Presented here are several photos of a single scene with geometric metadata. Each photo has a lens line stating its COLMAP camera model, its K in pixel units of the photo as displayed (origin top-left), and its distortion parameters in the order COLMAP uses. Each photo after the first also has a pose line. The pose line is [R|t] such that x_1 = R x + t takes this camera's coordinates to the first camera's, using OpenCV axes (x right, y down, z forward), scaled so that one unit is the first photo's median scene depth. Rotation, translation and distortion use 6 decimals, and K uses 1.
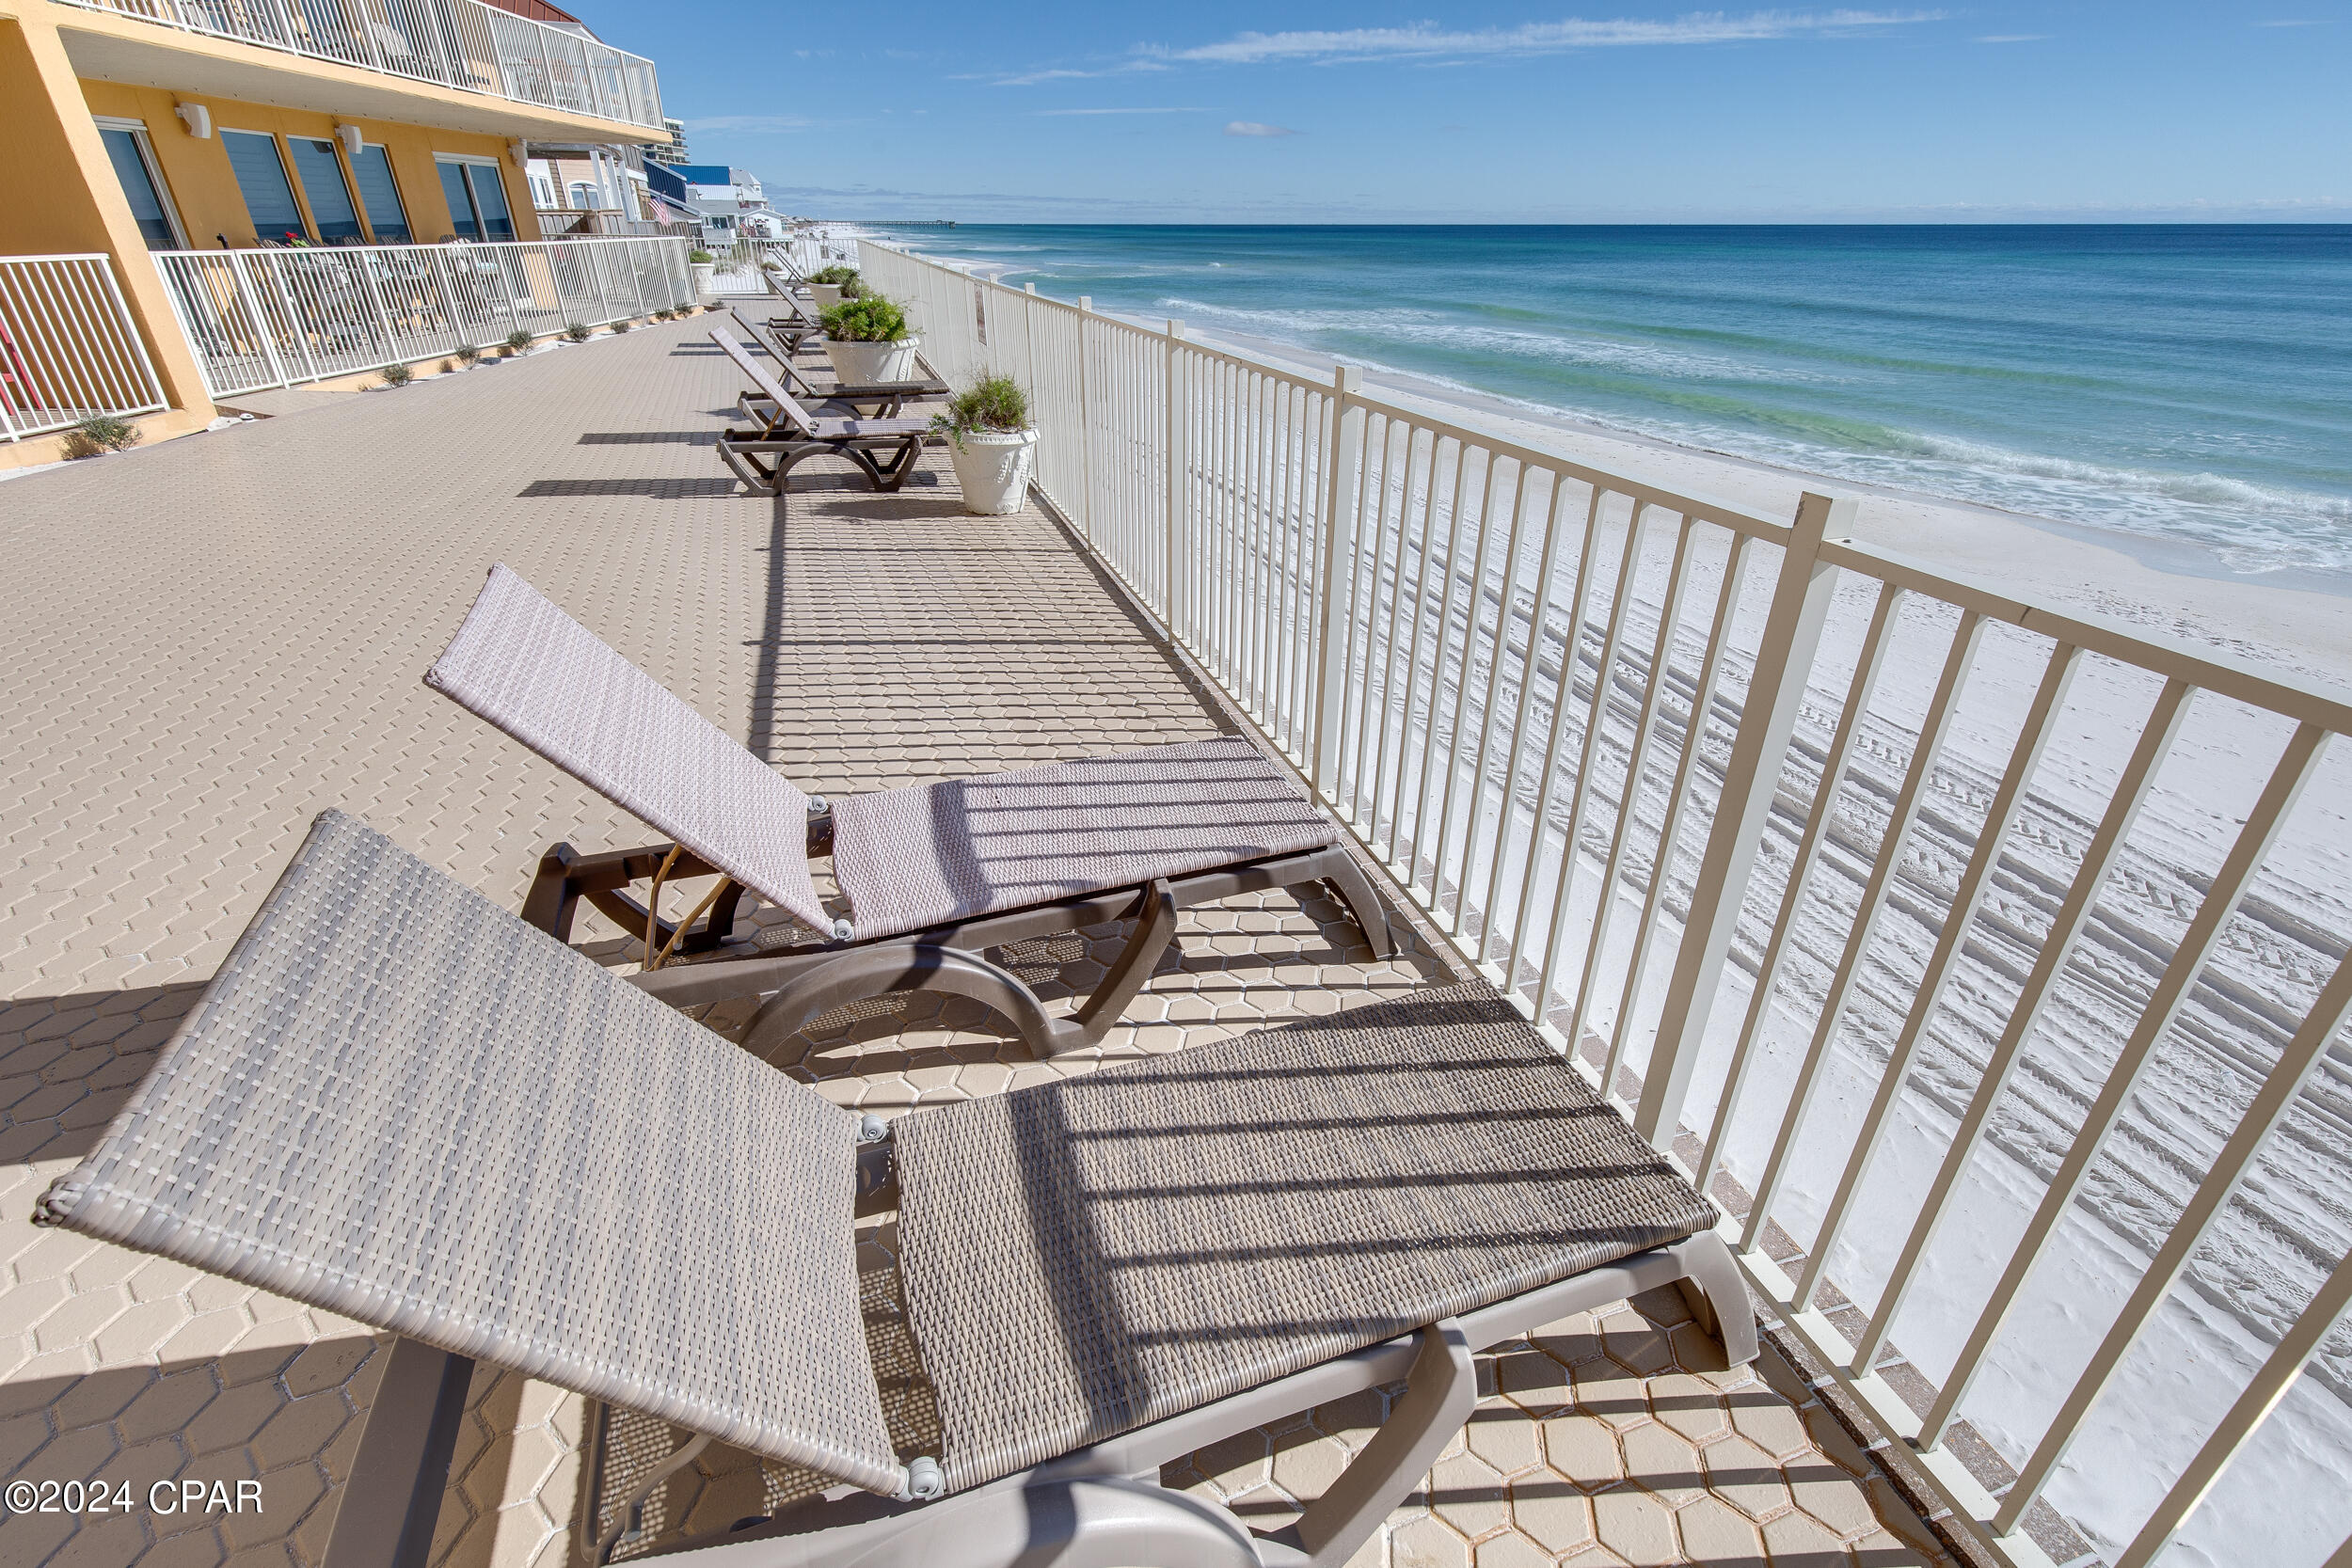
lens RADIAL K [[1072.8, 0, 1176.0], [0, 1072.8, 784.0], [0, 0, 1]] dist [0.000518, 0.000032]
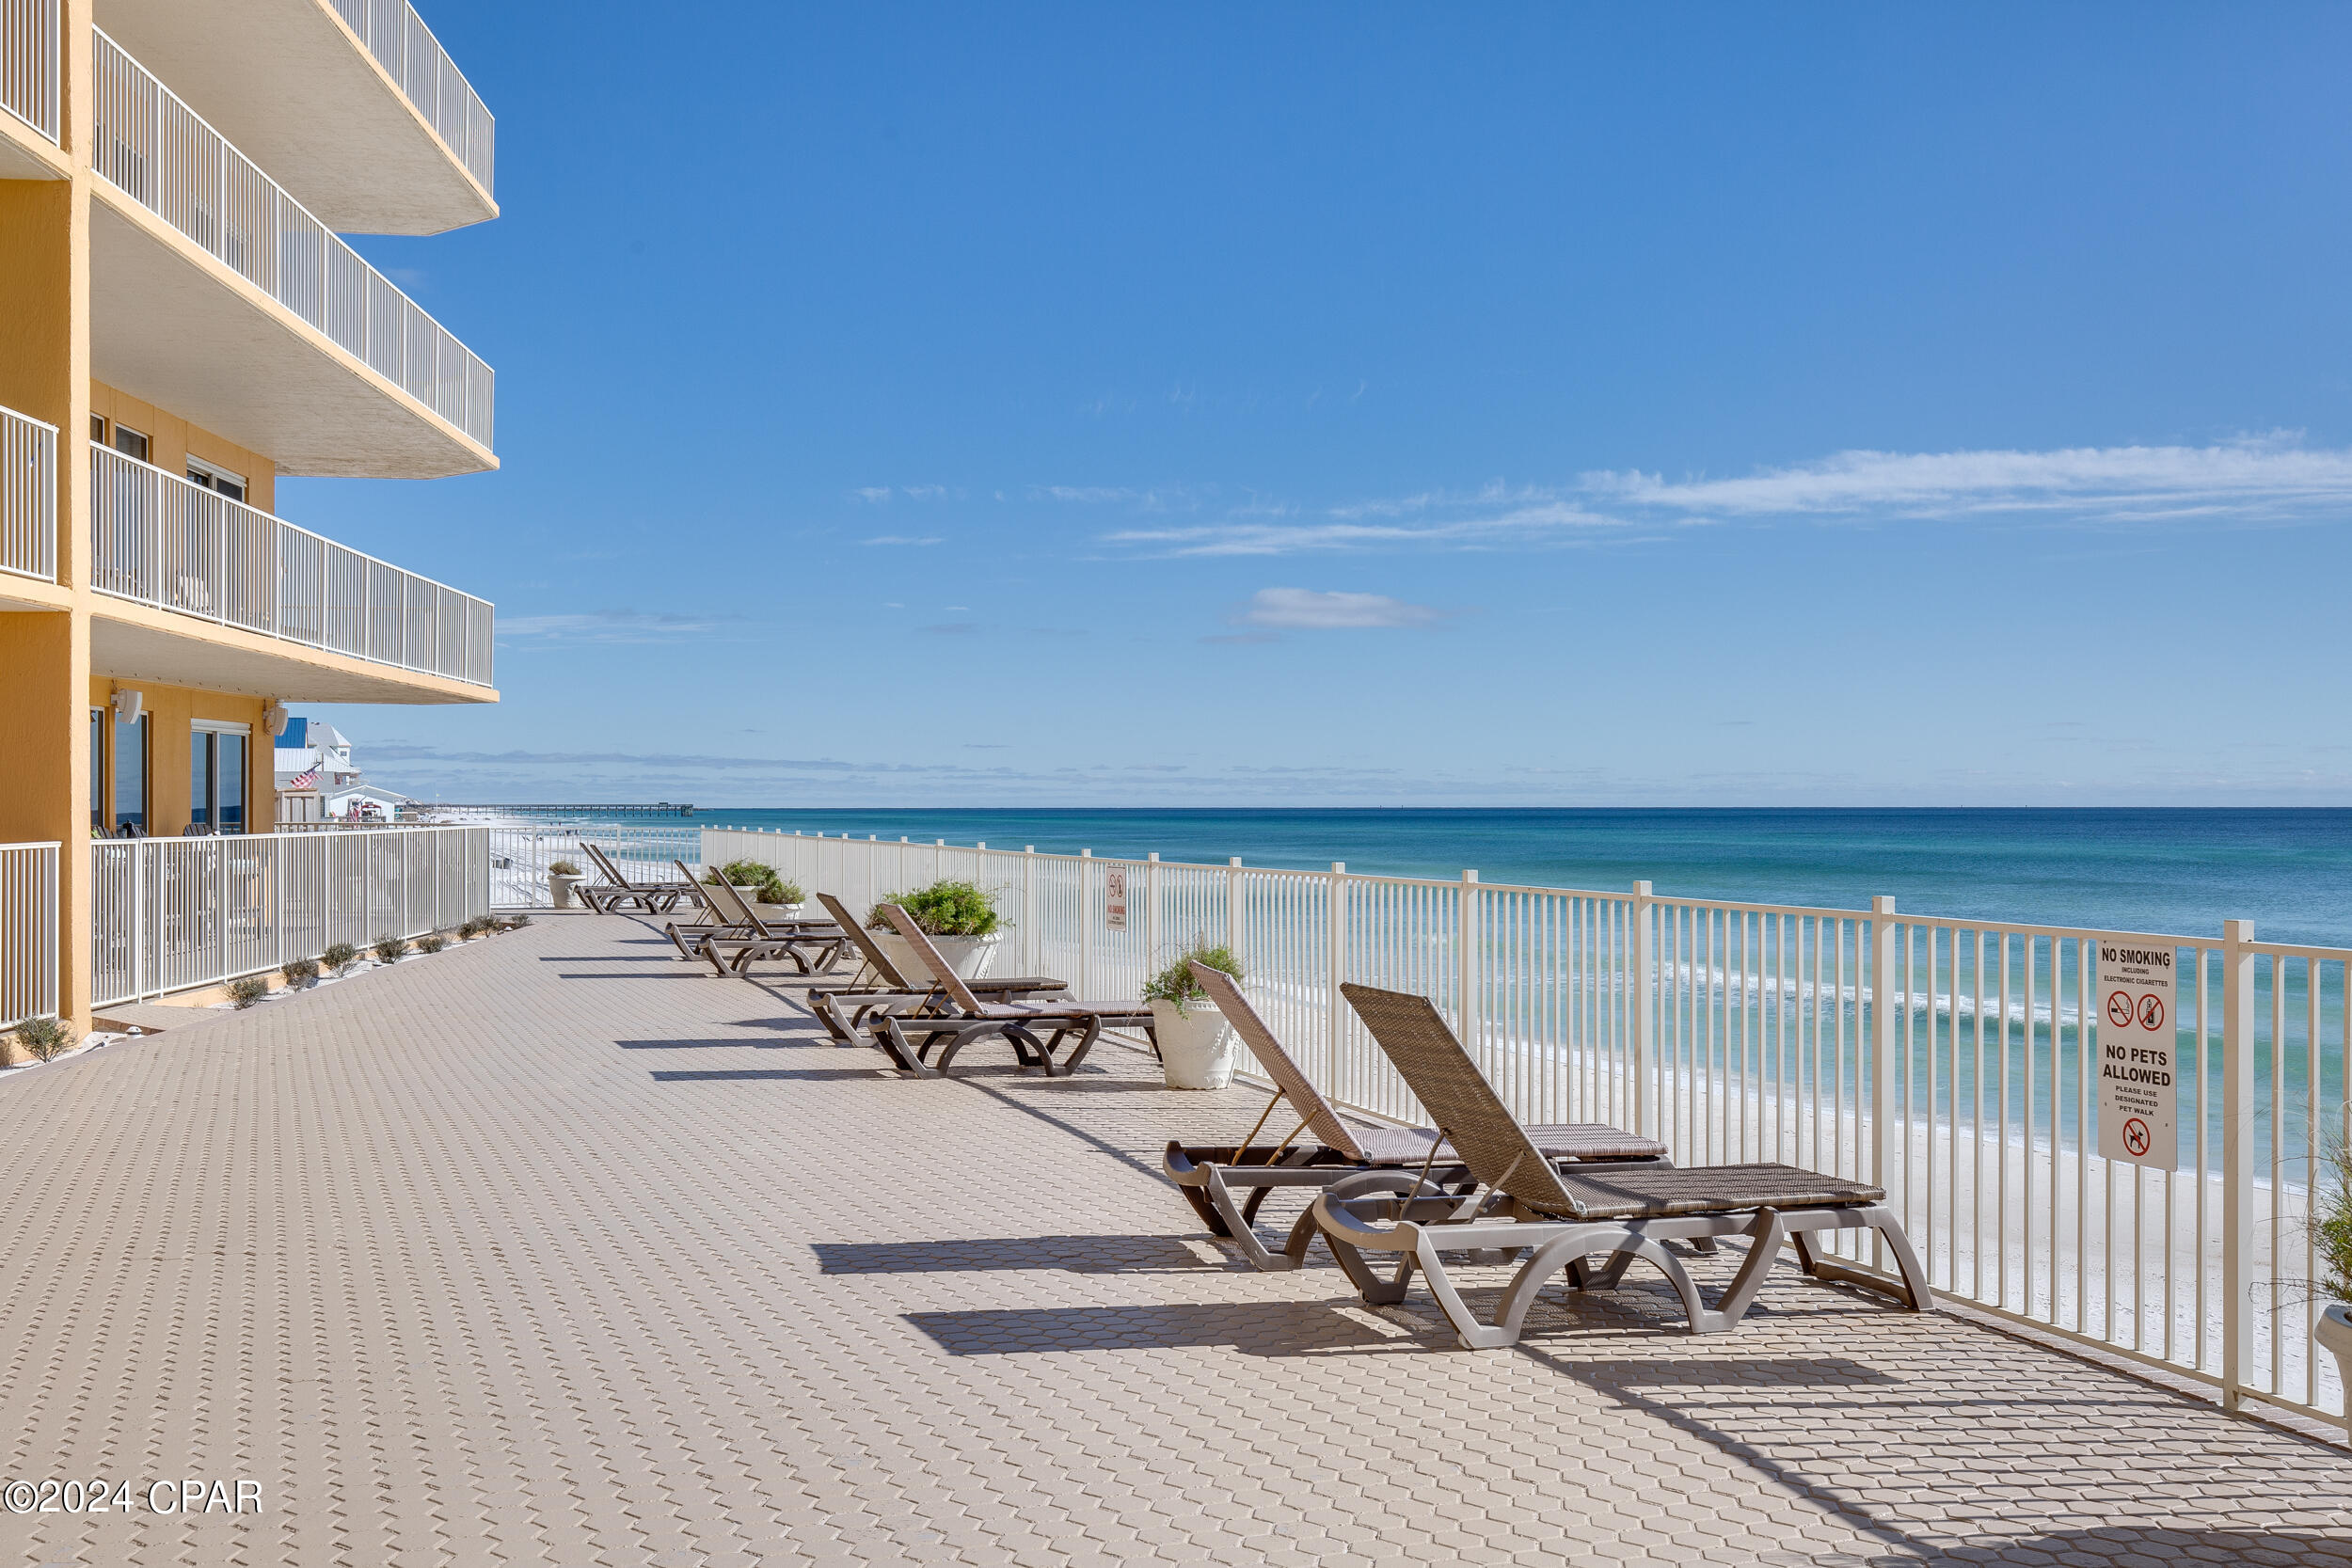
lens RADIAL K [[2067.1, 0, 1176.0], [0, 2067.1, 784.0], [0, 0, 1]] dist [-0.005303, -0.002912]
pose [[0.999963, -0.005409, 0.006673, -0.127945], [0.007918, 0.881639, -0.471859, 0.216242], [-0.003331, 0.471894, 0.881649, -0.411749]]
